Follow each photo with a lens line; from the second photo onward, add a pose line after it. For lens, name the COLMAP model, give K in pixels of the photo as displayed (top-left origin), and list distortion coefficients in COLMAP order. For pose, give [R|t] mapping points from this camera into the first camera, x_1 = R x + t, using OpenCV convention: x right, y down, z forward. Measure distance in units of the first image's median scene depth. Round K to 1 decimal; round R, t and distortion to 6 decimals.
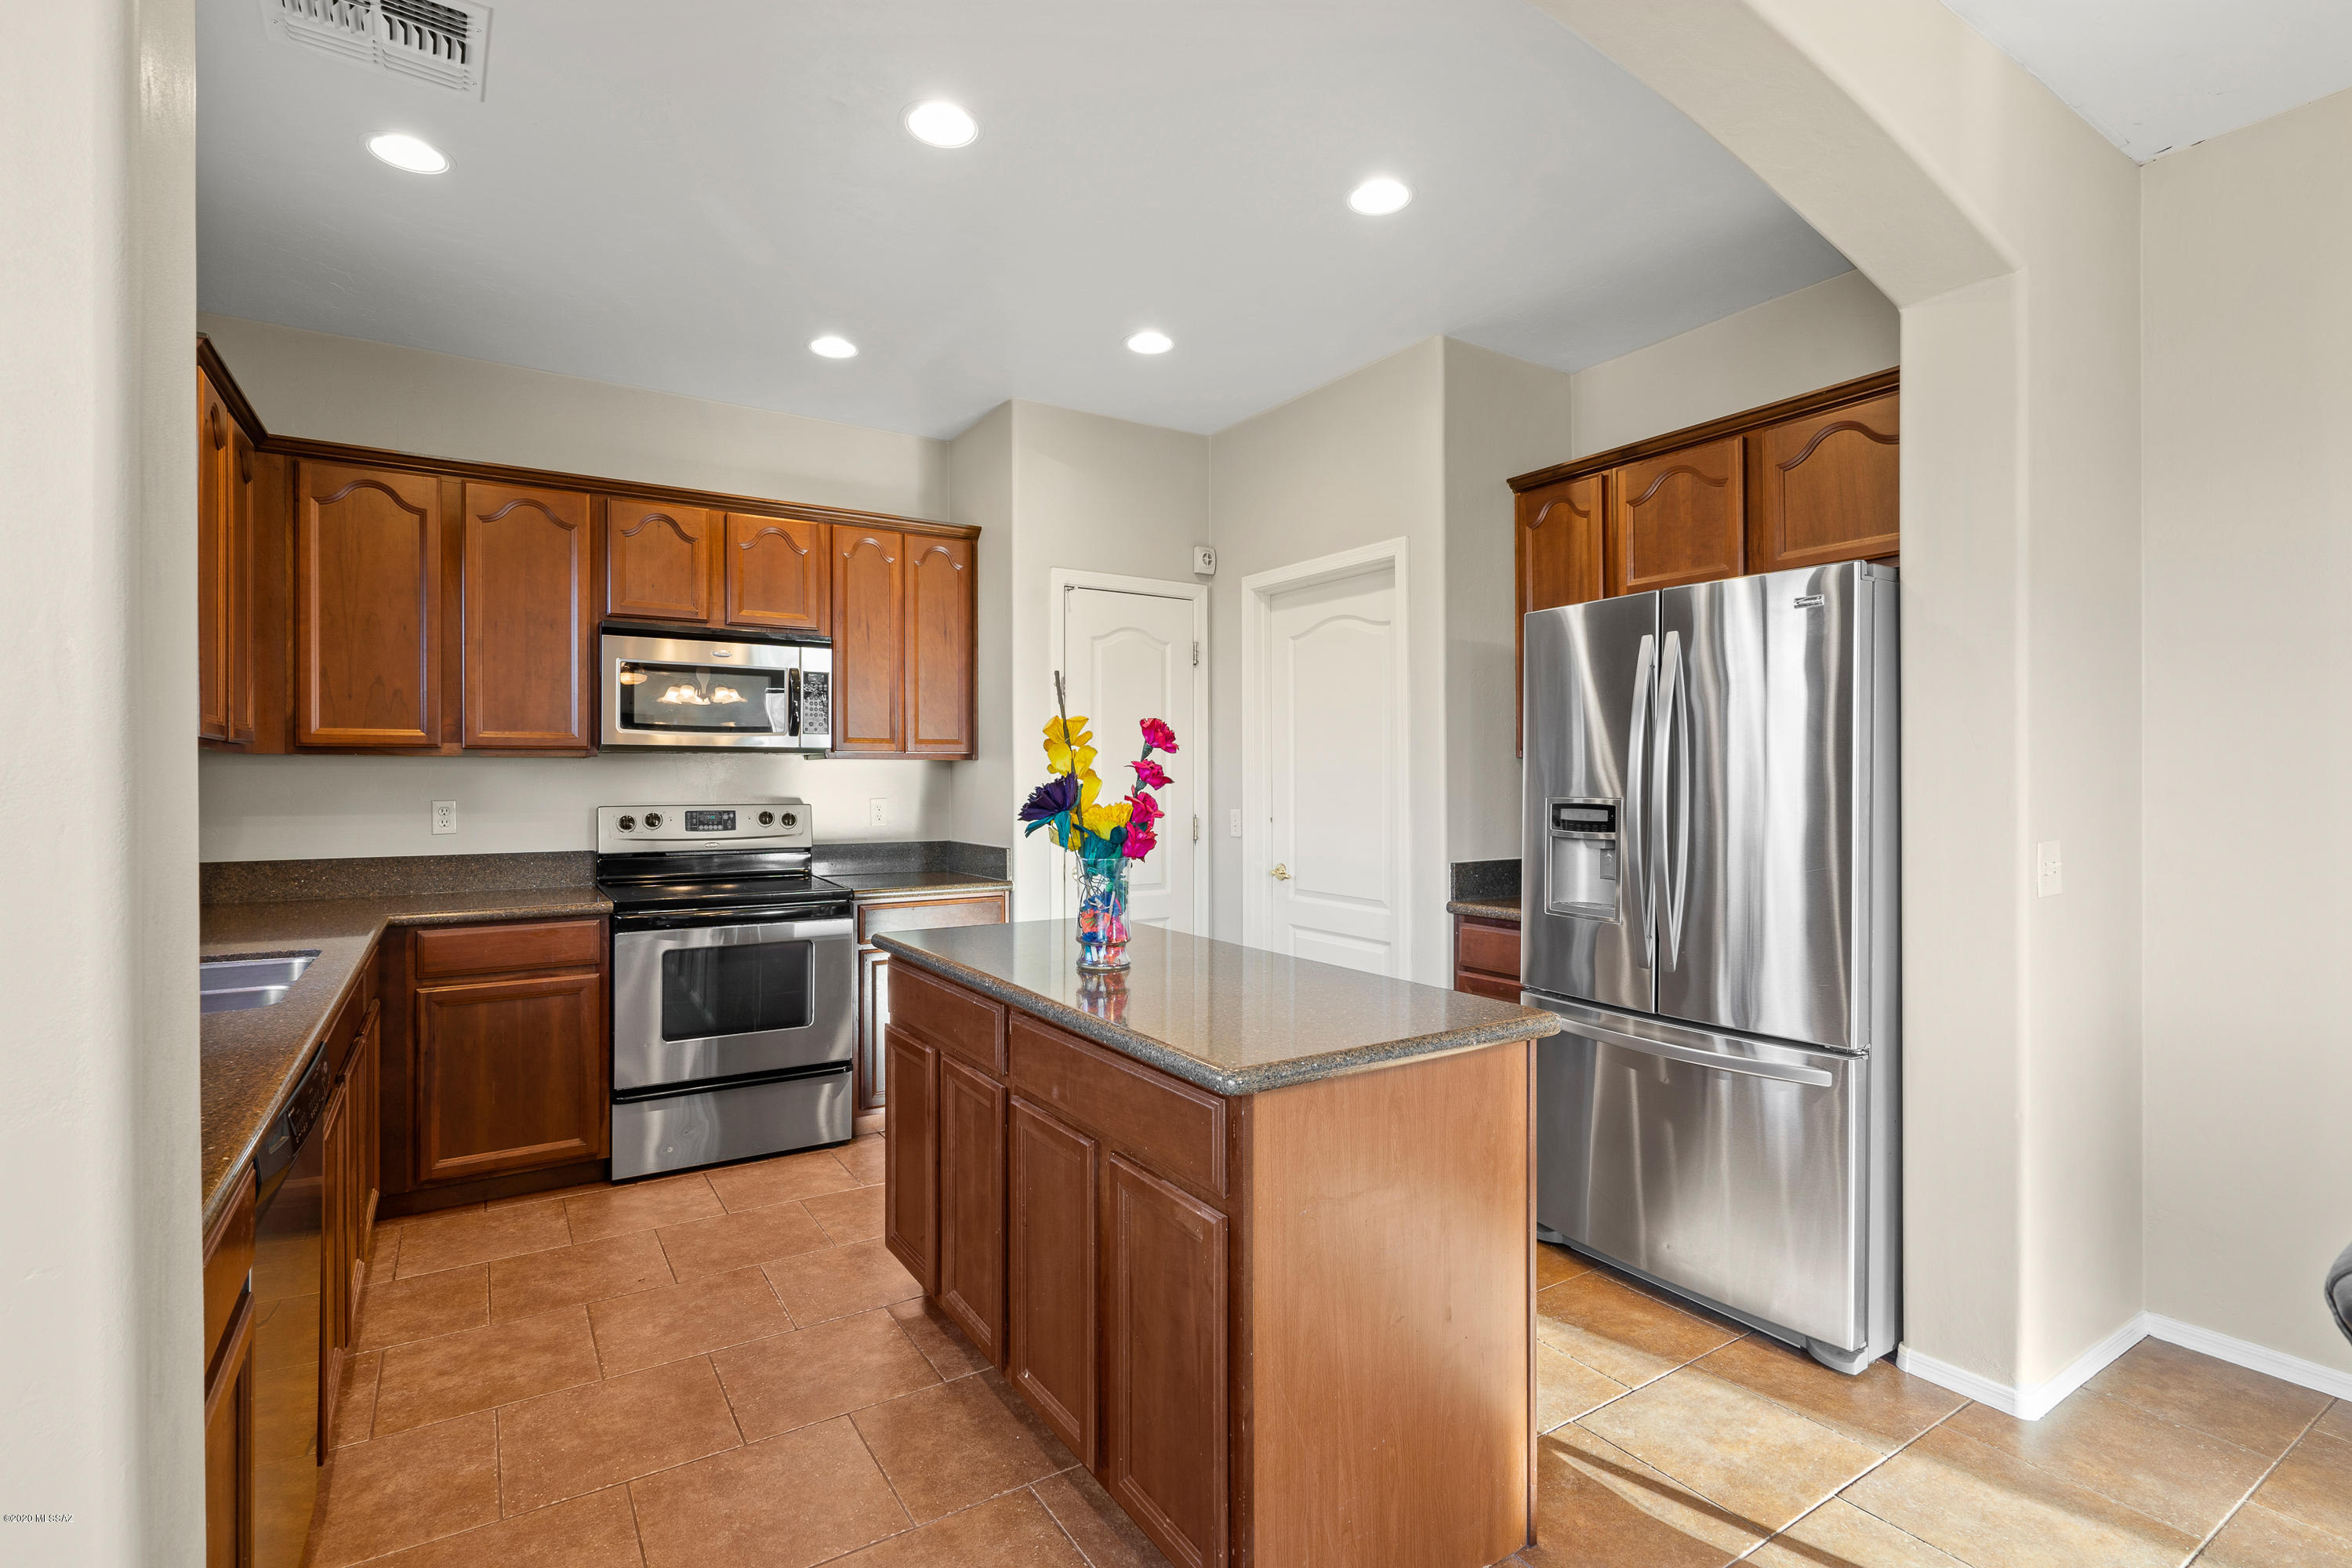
lens RADIAL K [[1099.3, 0, 1180.7], [0, 1099.3, 780.0], [0, 0, 1]] dist [-0.010371, 0.000710]
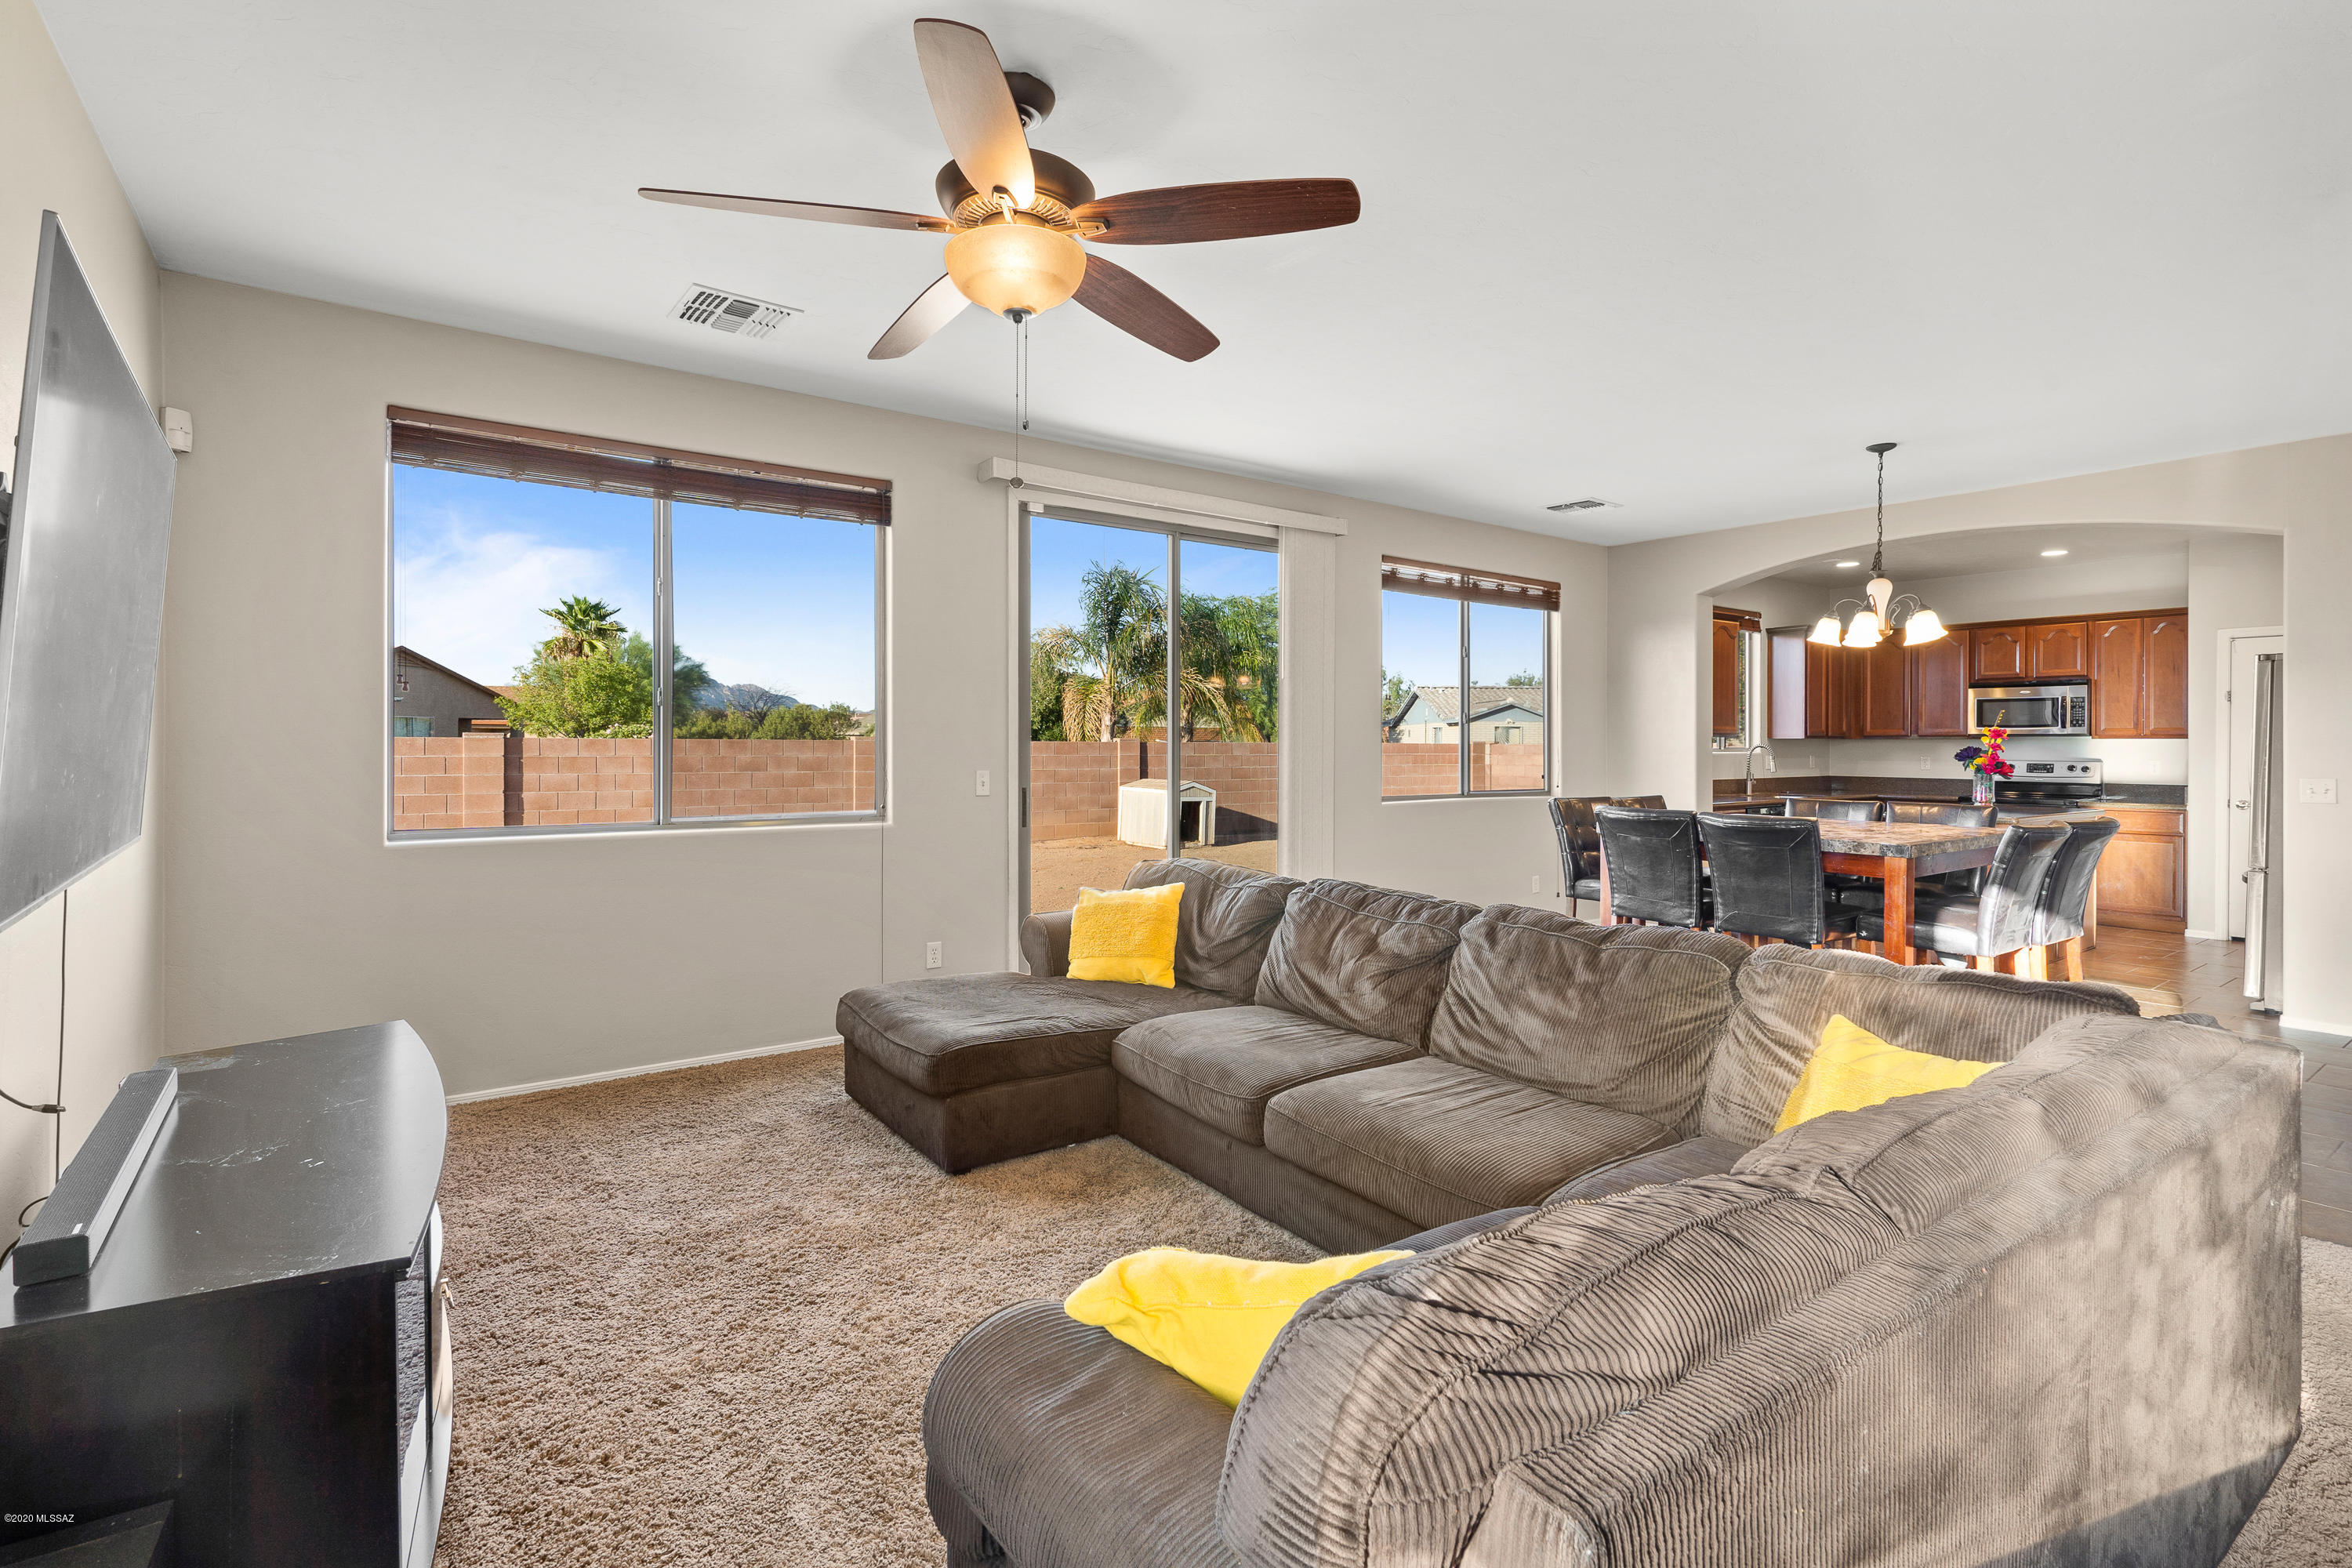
lens RADIAL K [[1116.1, 0, 1166.5], [0, 1116.1, 749.4], [0, 0, 1]] dist [-0.001889, 0.000935]
pose [[0.055208, 0.005533, -0.998460, 1.897559], [-0.005400, 0.999972, 0.005243, -0.001736], [0.998460, 0.005102, 0.055236, -0.938590]]
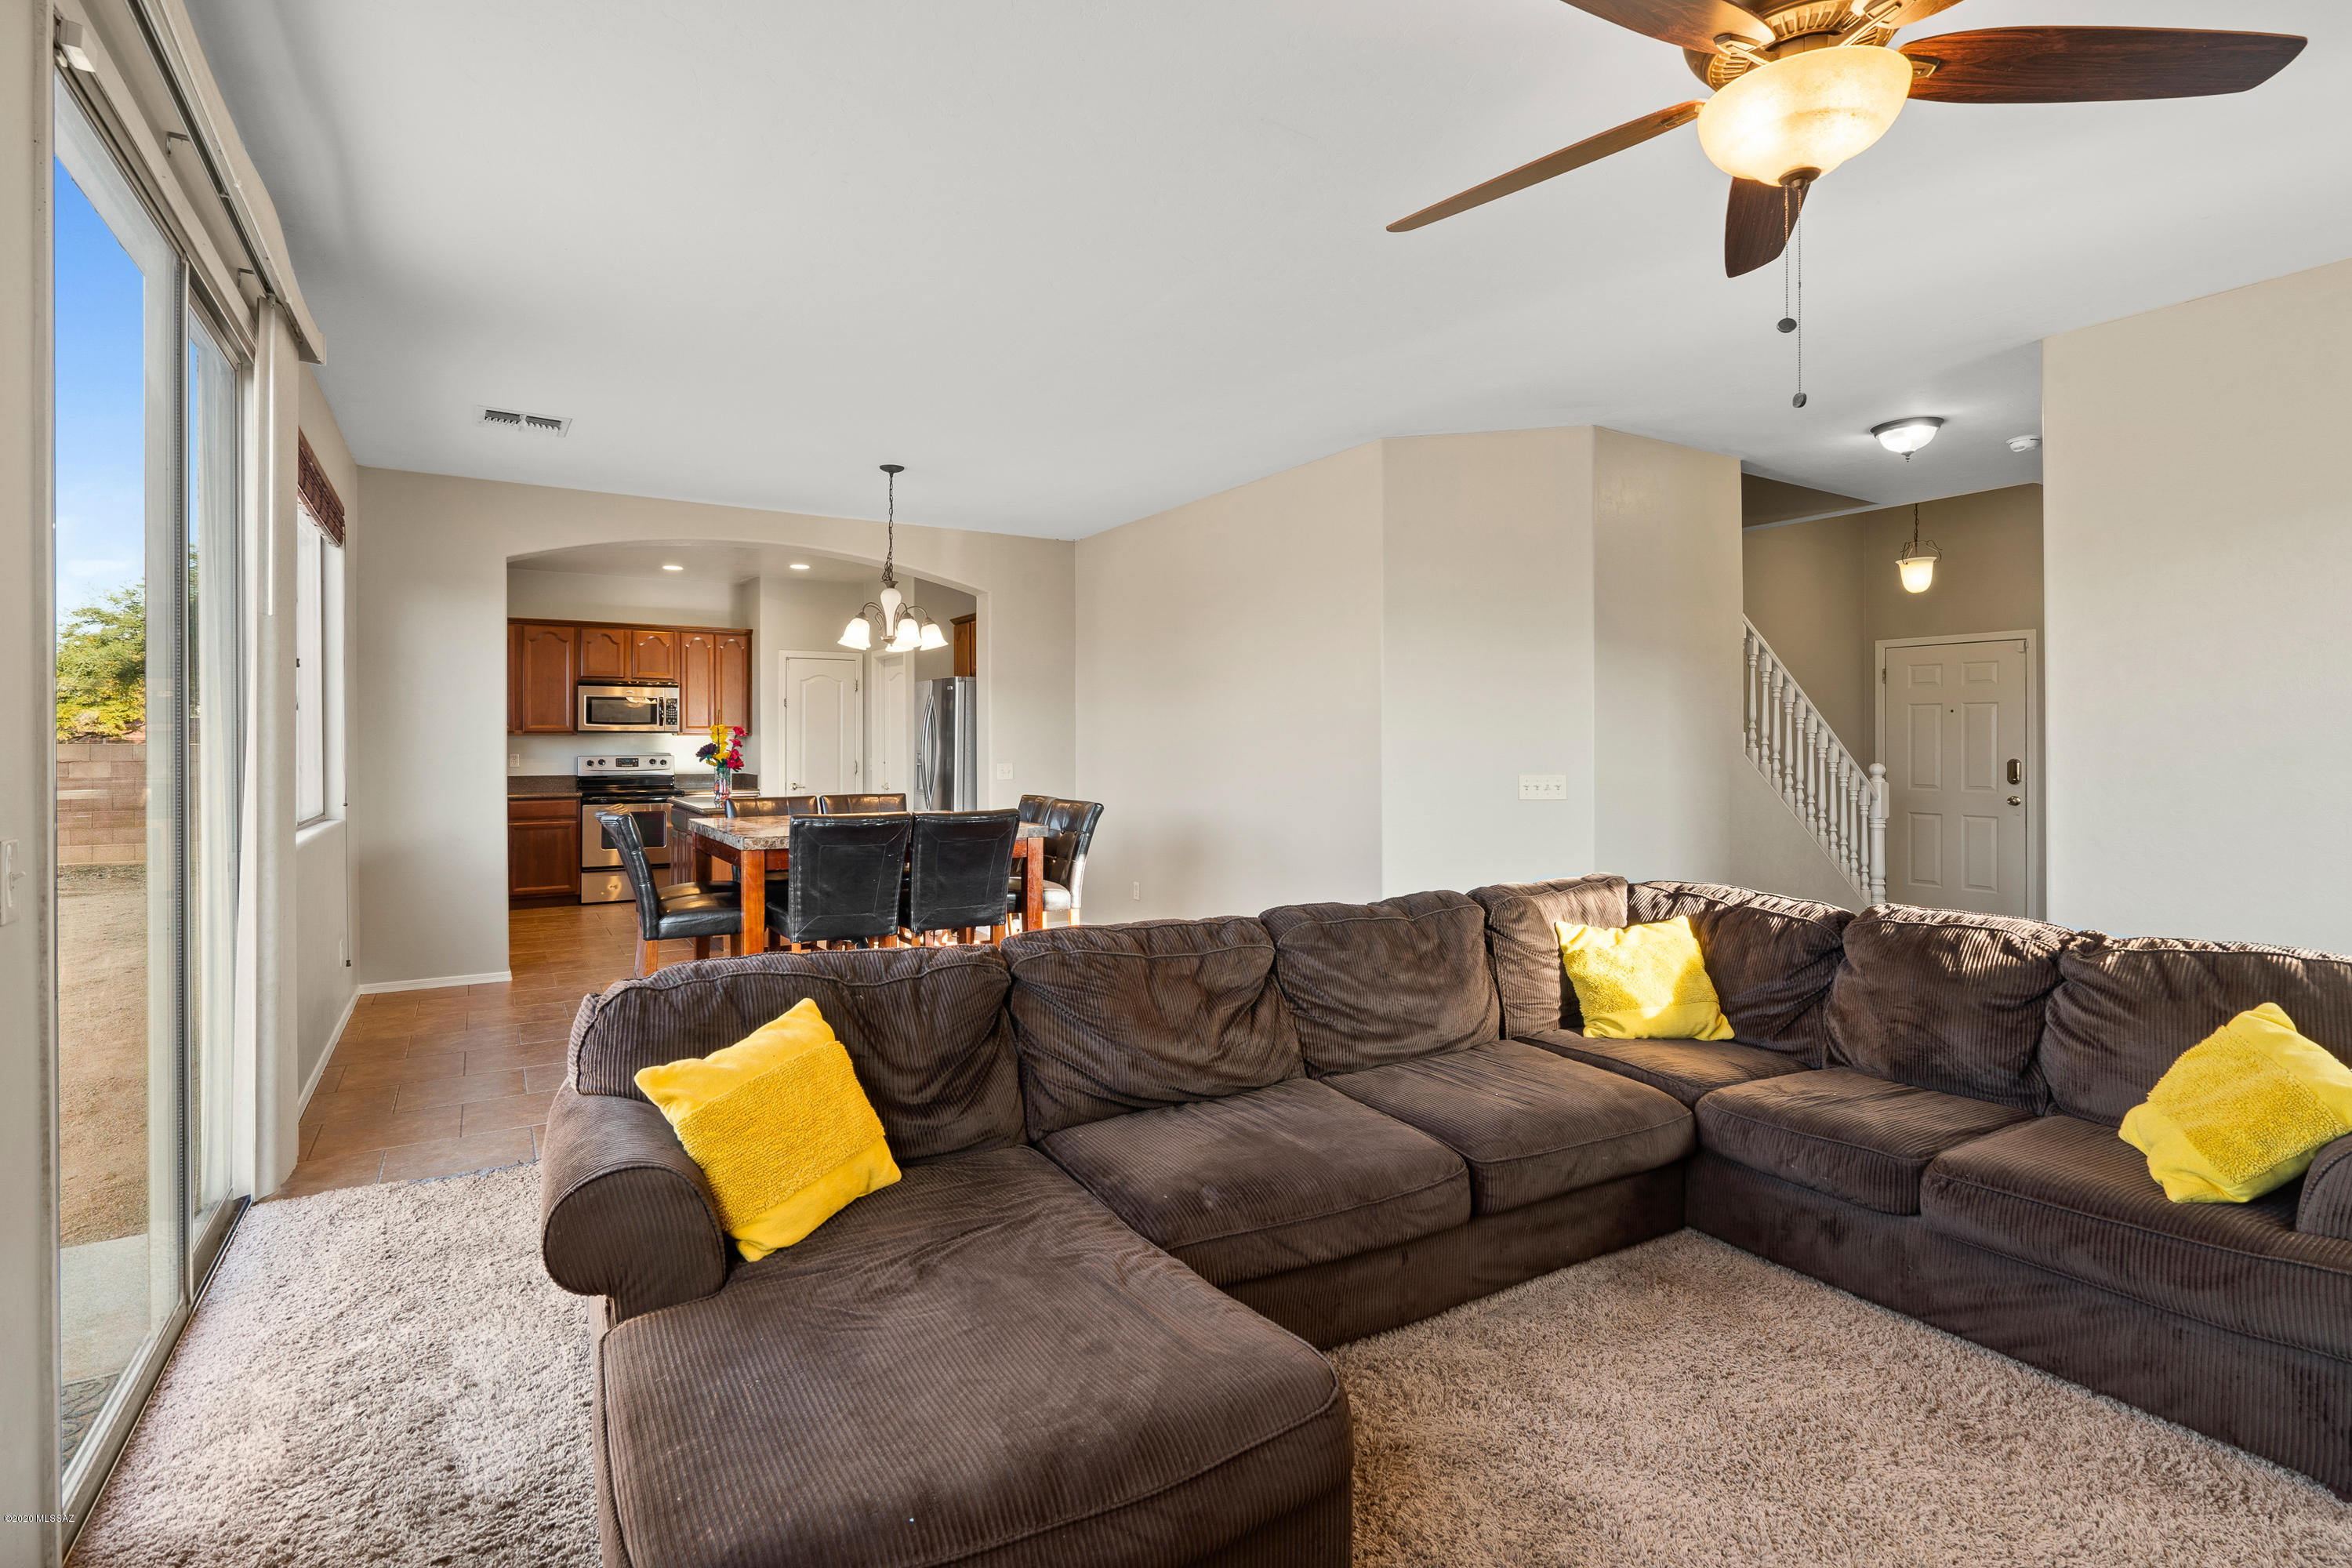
lens RADIAL K [[1125.0, 0, 1170.8], [0, 1125.0, 741.3], [0, 0, 1]] dist [-0.001357, -0.000088]
pose [[0.999637, -0.000280, -0.026931, 0.895922], [0.000207, 0.999996, -0.002696, -0.000826], [0.026931, 0.002689, 0.999634, -1.533427]]
